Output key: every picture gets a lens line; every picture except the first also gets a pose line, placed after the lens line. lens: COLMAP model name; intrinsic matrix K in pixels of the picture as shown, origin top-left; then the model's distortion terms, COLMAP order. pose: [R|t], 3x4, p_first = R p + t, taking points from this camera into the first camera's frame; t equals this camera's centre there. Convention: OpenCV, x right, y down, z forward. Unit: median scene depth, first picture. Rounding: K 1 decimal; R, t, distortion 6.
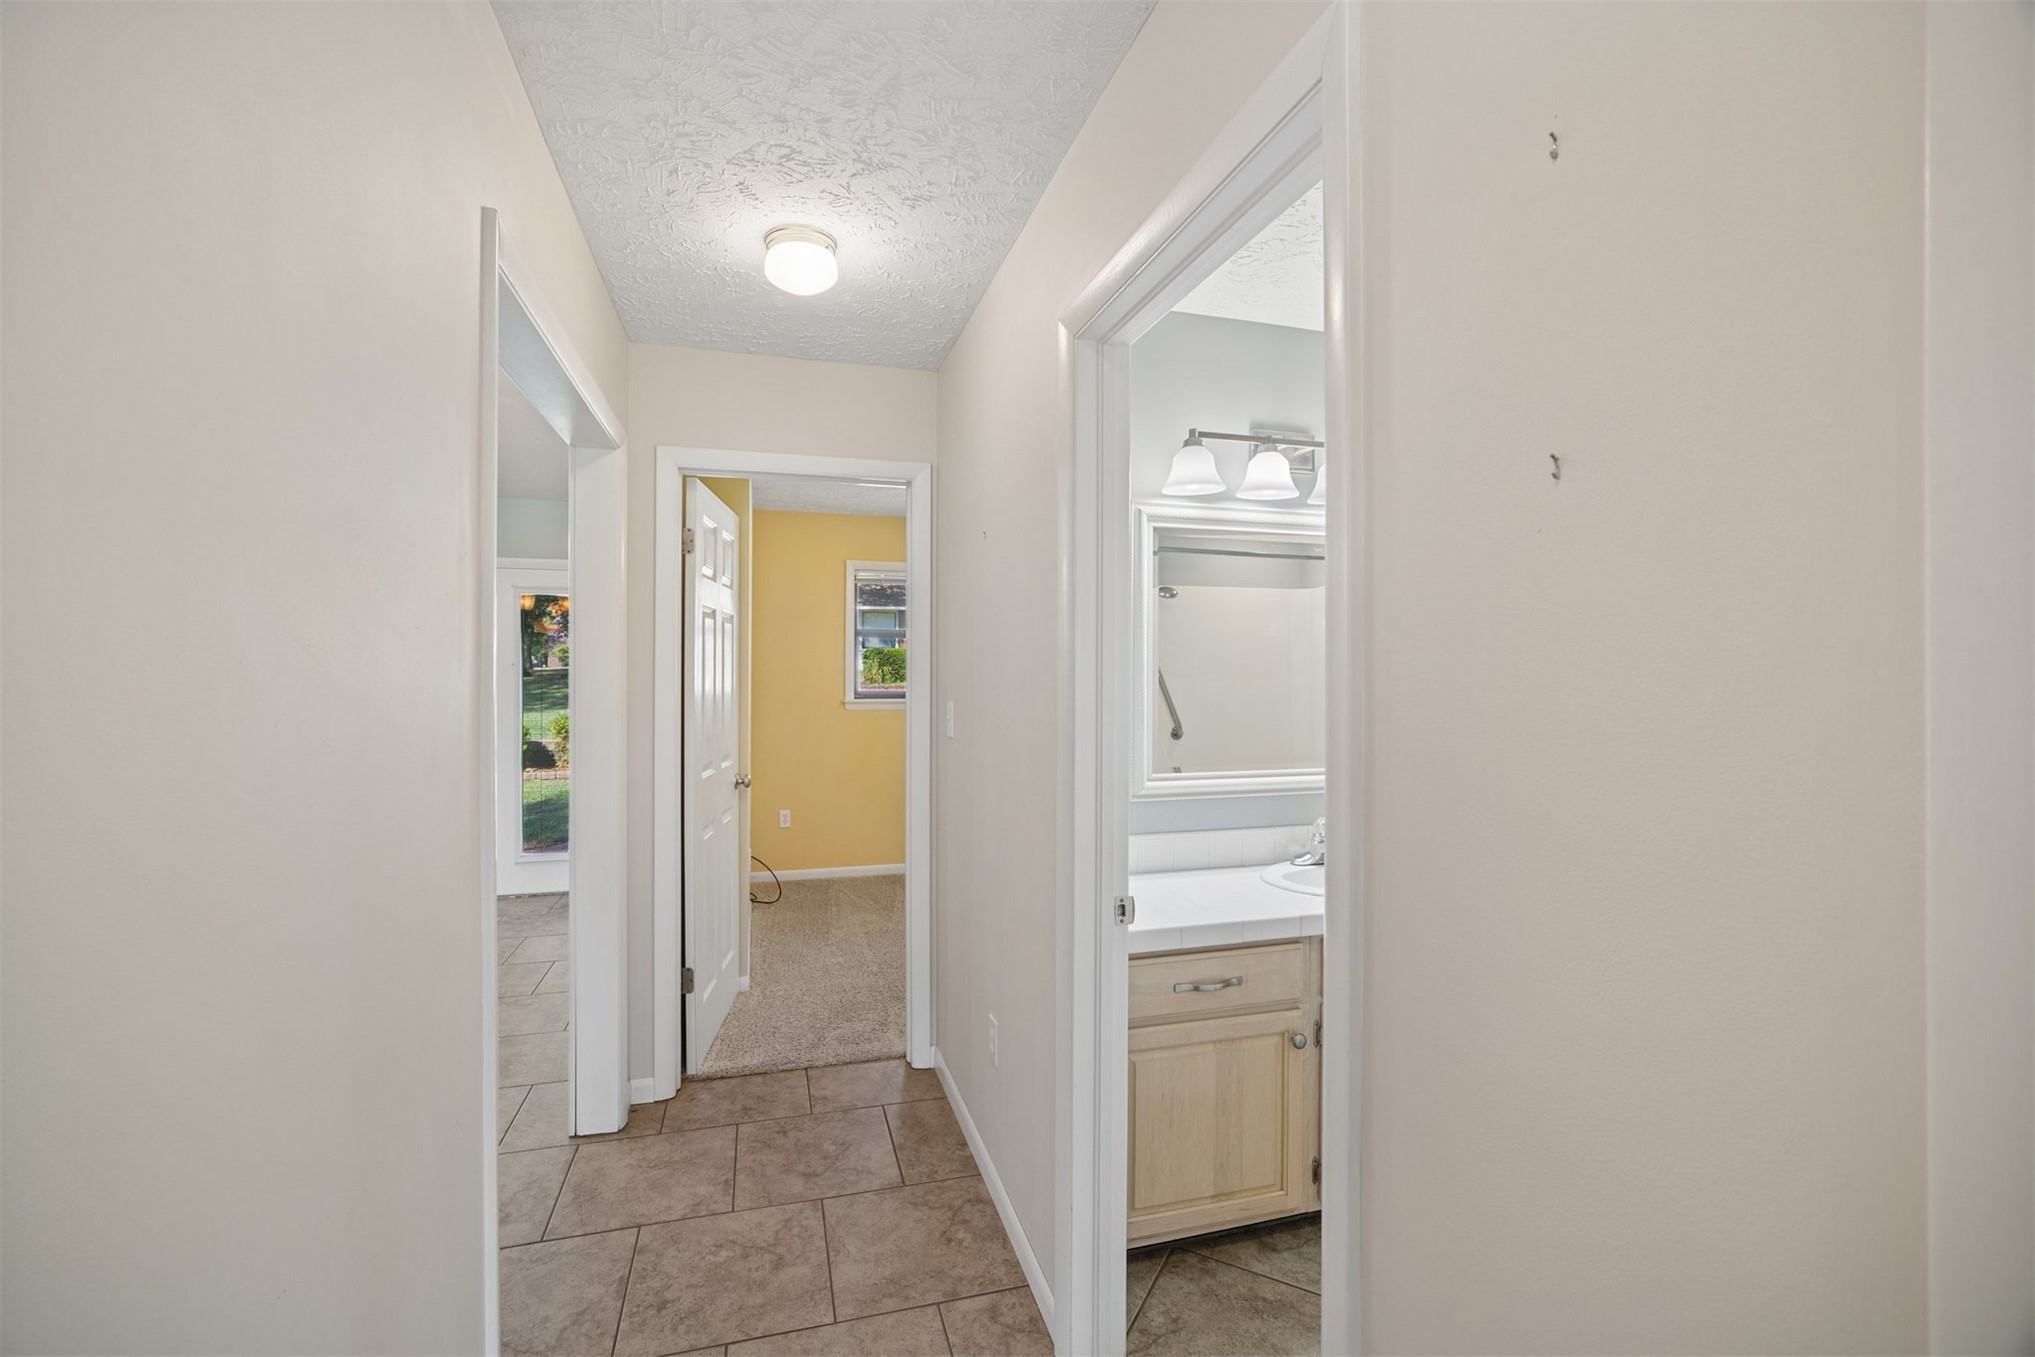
lens RADIAL K [[860.1, 0, 1007.1], [0, 860.1, 659.1], [0, 0, 1]] dist [-0.020428, 0.010424]
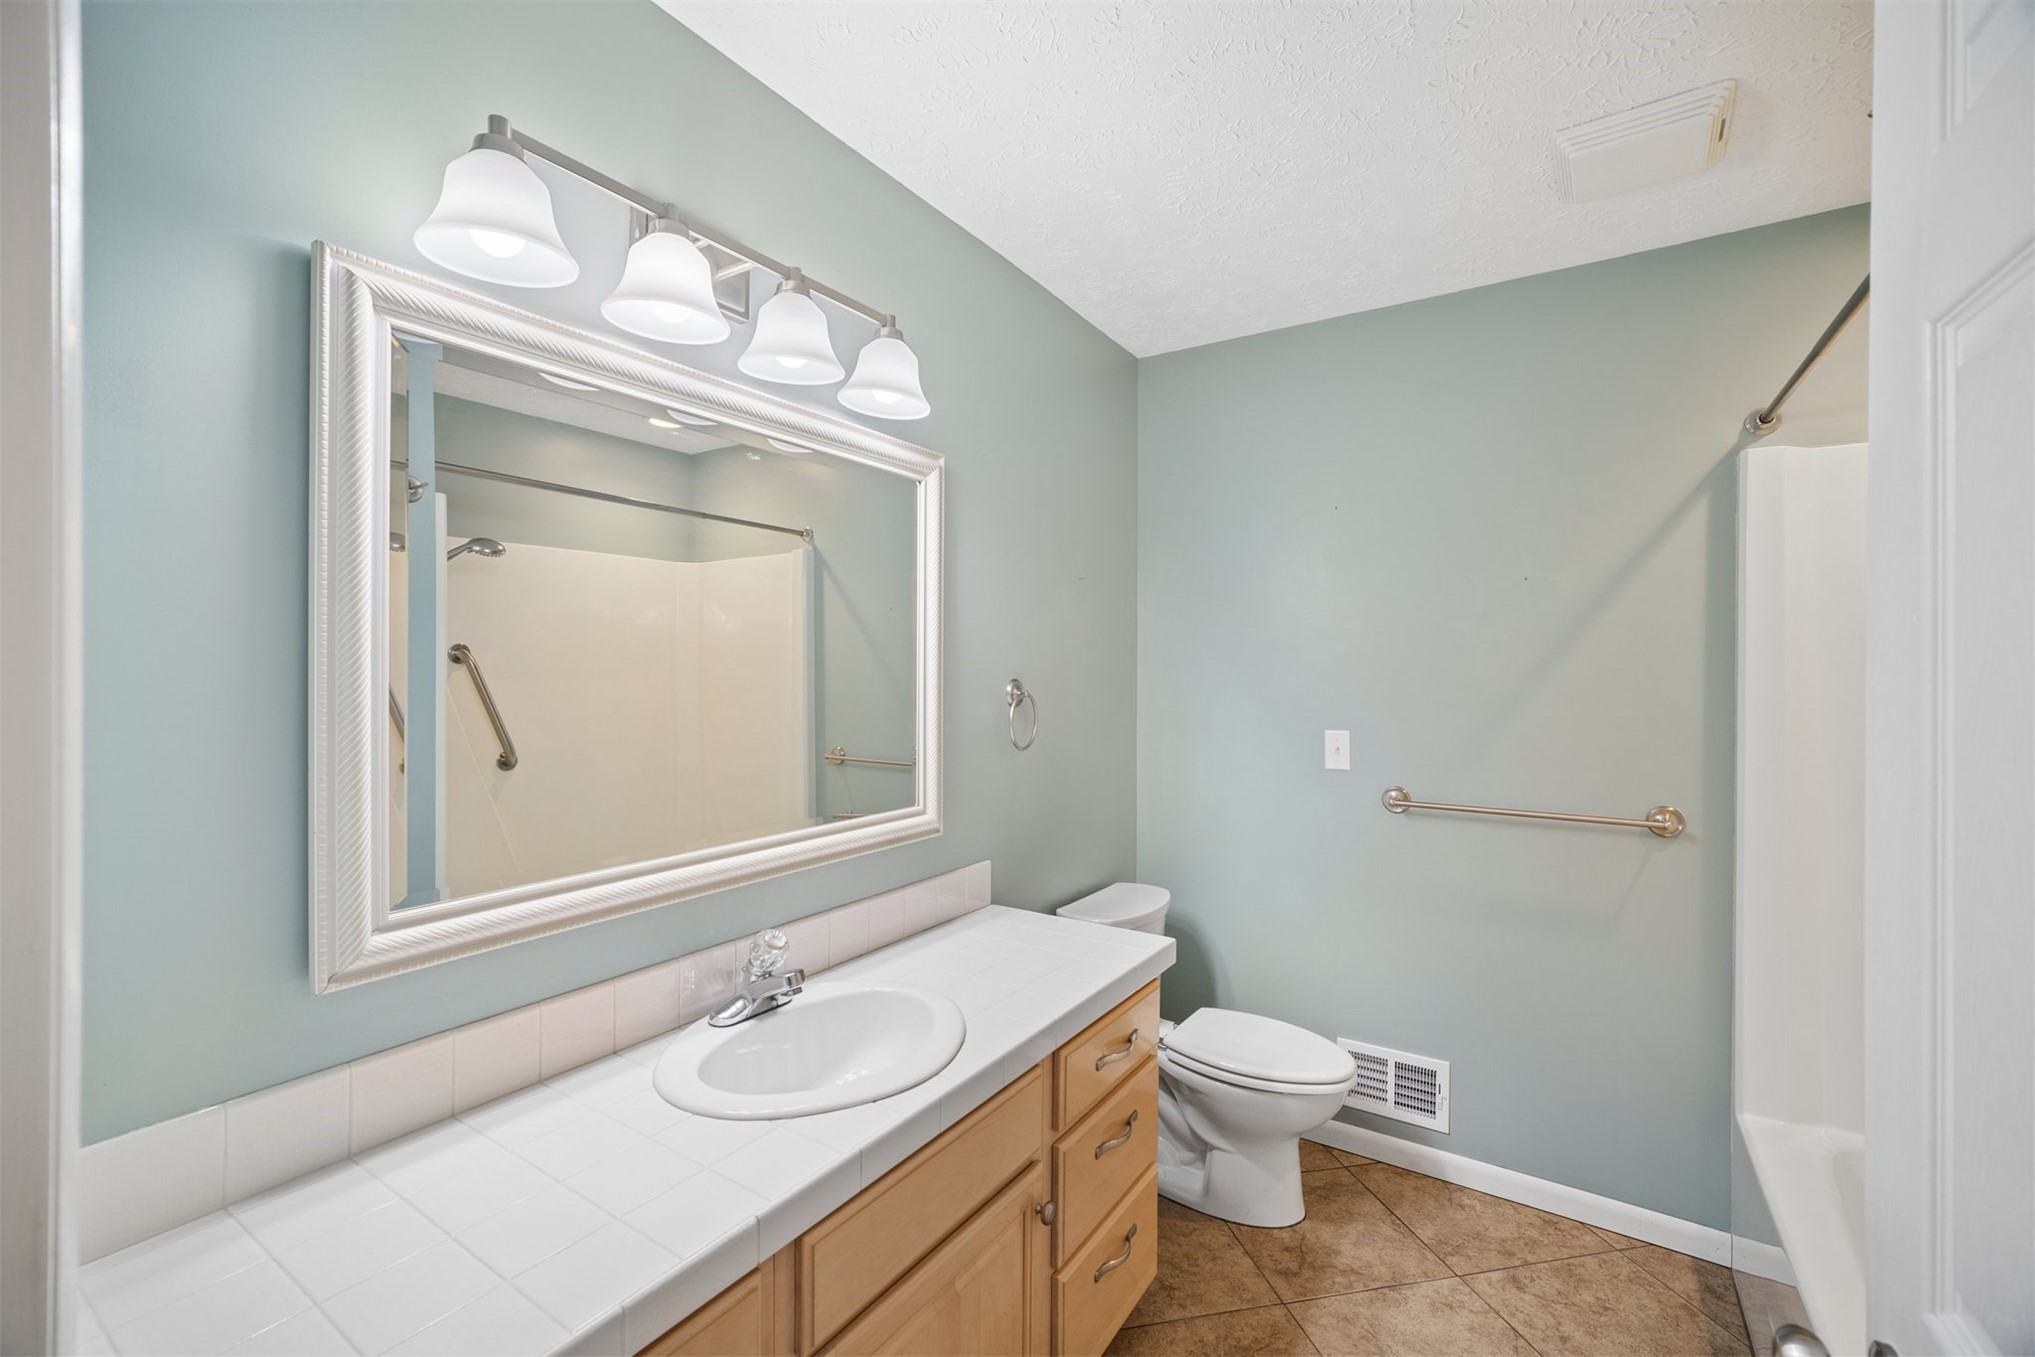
lens RADIAL K [[860.1, 0, 1001.2], [0, 860.1, 663.4], [0, 0, 1]] dist [-0.020428, 0.010424]
pose [[0.765428, 0.000101, 0.643522, 0.128747], [-0.005343, 0.999967, 0.006199, 0.006305], [-0.643500, -0.008184, 0.765403, 0.484095]]
